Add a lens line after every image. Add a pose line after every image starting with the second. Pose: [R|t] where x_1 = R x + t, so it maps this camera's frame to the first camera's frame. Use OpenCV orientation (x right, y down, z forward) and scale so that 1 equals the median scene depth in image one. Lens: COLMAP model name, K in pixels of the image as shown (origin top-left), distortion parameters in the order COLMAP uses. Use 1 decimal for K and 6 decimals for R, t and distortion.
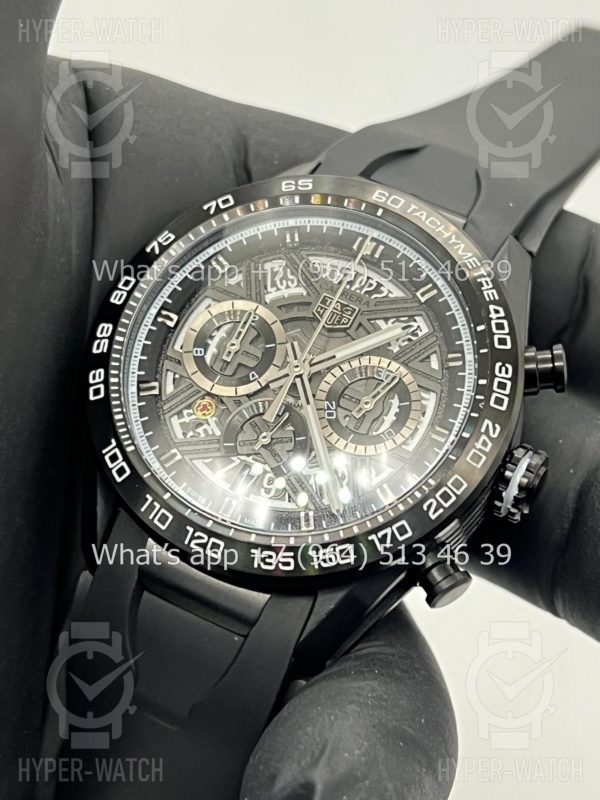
lens RADIAL K [[1880.4, 0, 285.0], [0, 1880.4, 405.8], [0, 0, 1]] dist [0.238305, 0.000000]
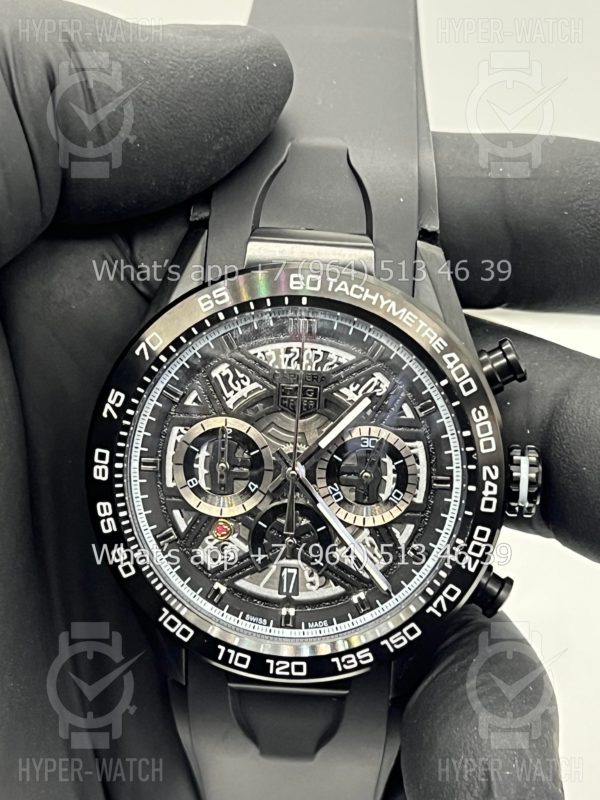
lens RADIAL K [[1880.4, 0, 293.8], [0, 1880.4, 397.3], [0, 0, 1]] dist [0.238305, 0.000000]
pose [[0.908782, -0.416023, 0.032262, -0.009251], [0.355590, 0.812581, 0.461810, -0.540972], [-0.218339, -0.408212, 0.886392, 0.085850]]
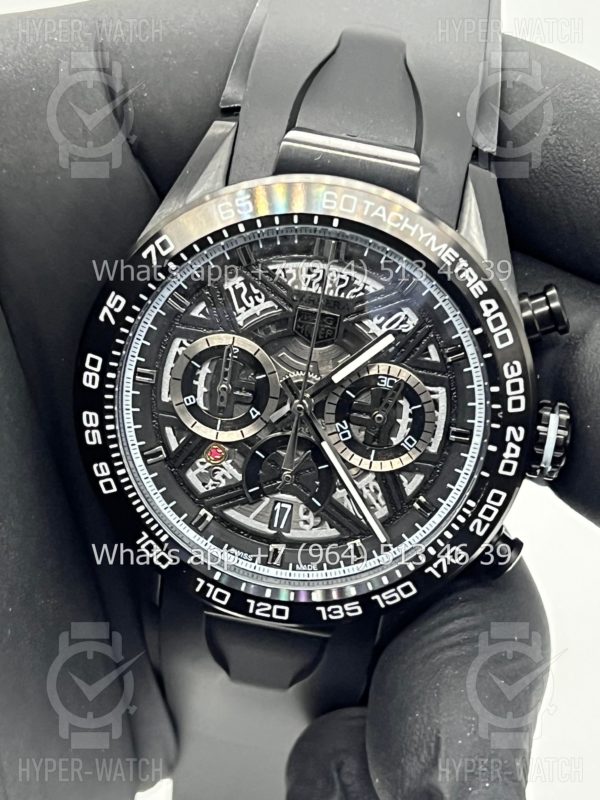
lens RADIAL K [[1880.4, 0, 286.7], [0, 1880.4, 406.8], [0, 0, 1]] dist [0.238305, 0.000000]
pose [[0.952438, -0.303844, -0.023273, 0.022532], [0.262685, 0.779906, 0.568105, -0.567503], [-0.154464, -0.547198, 0.822627, 0.212575]]
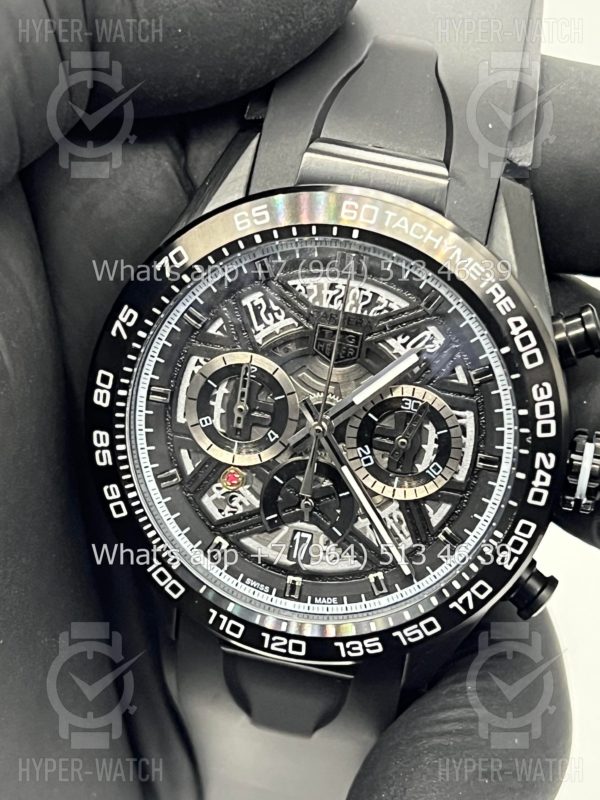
lens RADIAL K [[1880.4, 0, 289.2], [0, 1880.4, 403.3], [0, 0, 1]] dist [0.238305, 0.000000]
pose [[0.954319, -0.289549, -0.073728, 0.063870], [0.285920, 0.813342, 0.506680, -0.497294], [-0.086743, -0.504615, 0.858976, 0.224364]]
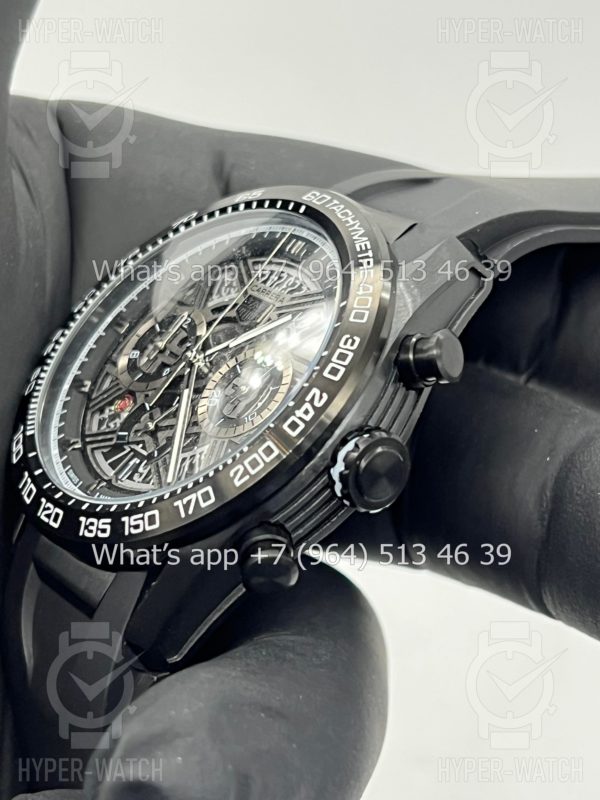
lens RADIAL K [[1880.4, 0, 292.8], [0, 1880.4, 400.3], [0, 0, 1]] dist [0.238305, 0.000000]
pose [[0.858569, -0.016341, -0.512438, 0.553346], [-0.108041, 0.971281, -0.211991, 0.203552], [0.501185, 0.237373, 0.832146, 0.218297]]
